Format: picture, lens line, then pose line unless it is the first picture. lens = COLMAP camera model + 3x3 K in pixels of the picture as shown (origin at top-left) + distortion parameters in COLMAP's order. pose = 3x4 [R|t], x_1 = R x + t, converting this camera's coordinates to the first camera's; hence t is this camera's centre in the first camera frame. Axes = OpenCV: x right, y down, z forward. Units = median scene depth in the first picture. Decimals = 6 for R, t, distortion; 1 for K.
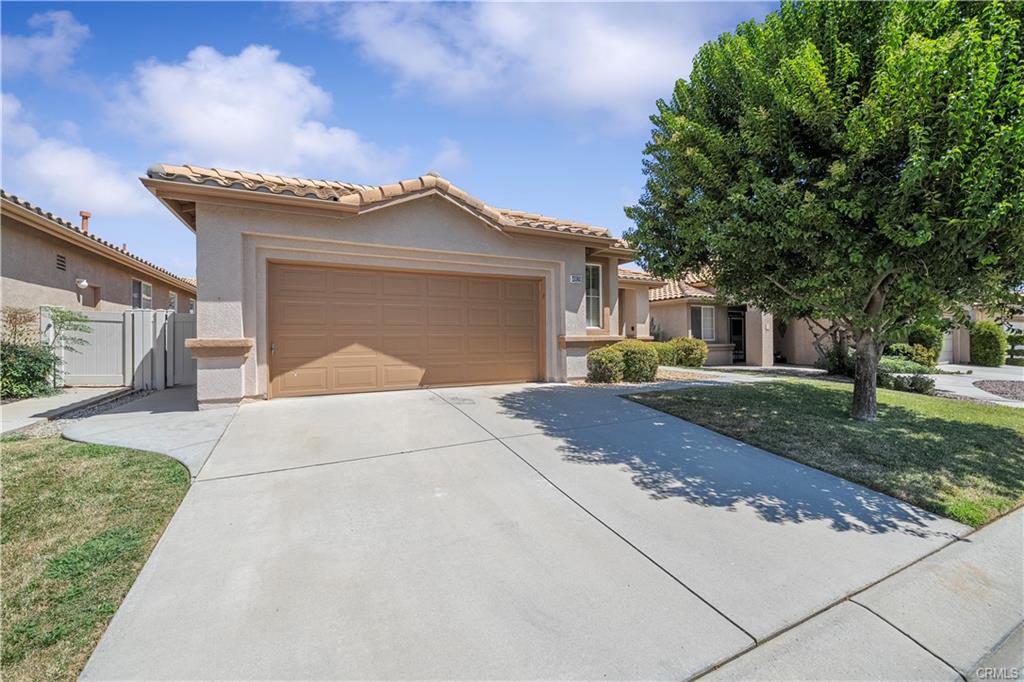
lens RADIAL K [[403.3, 0, 511.4], [0, 403.3, 342.0], [0, 0, 1]] dist [0.007861, 0.000076]
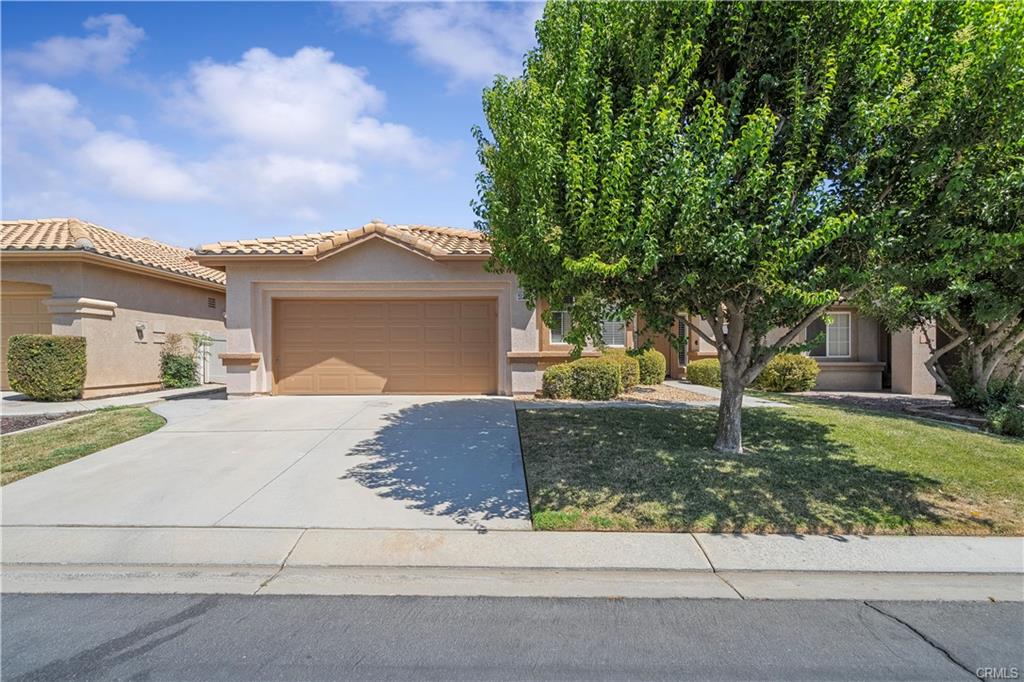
lens RADIAL K [[450.6, 0, 520.4], [0, 450.6, 360.1], [0, 0, 1]] dist [0.001543, 0.000223]
pose [[0.902743, 0.013075, -0.429981, 0.801438], [-0.008741, 0.999889, 0.012053, -0.010151], [0.430090, -0.007122, 0.902758, -0.058405]]
